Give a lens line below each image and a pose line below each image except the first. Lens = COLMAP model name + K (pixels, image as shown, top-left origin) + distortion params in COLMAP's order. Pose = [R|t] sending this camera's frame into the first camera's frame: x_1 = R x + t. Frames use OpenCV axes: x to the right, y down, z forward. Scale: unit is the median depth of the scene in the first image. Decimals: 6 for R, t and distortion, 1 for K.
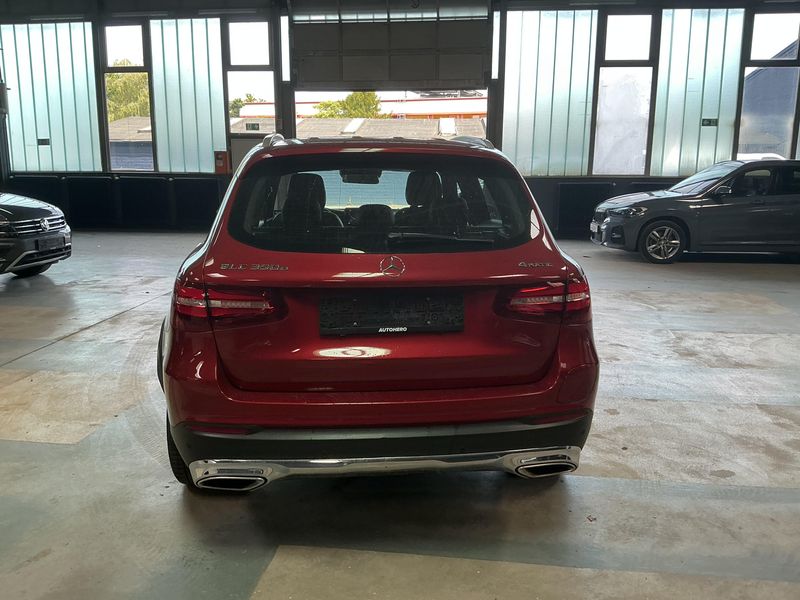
lens RADIAL K [[664.3, 0, 397.7], [0, 664.3, 307.5], [0, 0, 1]] dist [0.043438, -0.110971]
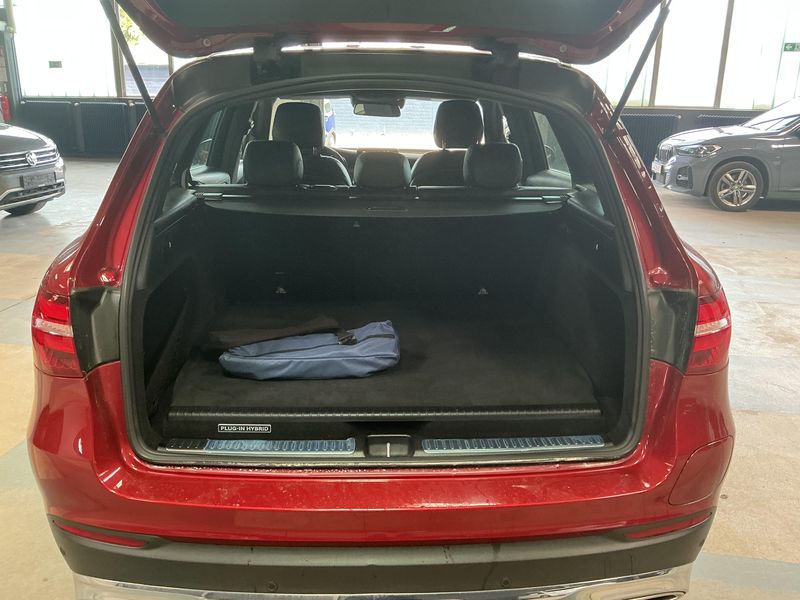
lens RADIAL K [[664.3, 0, 396.2], [0, 664.3, 311.9], [0, 0, 1]] dist [0.043438, -0.110971]
pose [[0.998145, 0.027242, -0.054446, 0.006819], [-0.021270, 0.993990, 0.107389, -0.022402], [0.057044, -0.106032, 0.992725, 0.107391]]
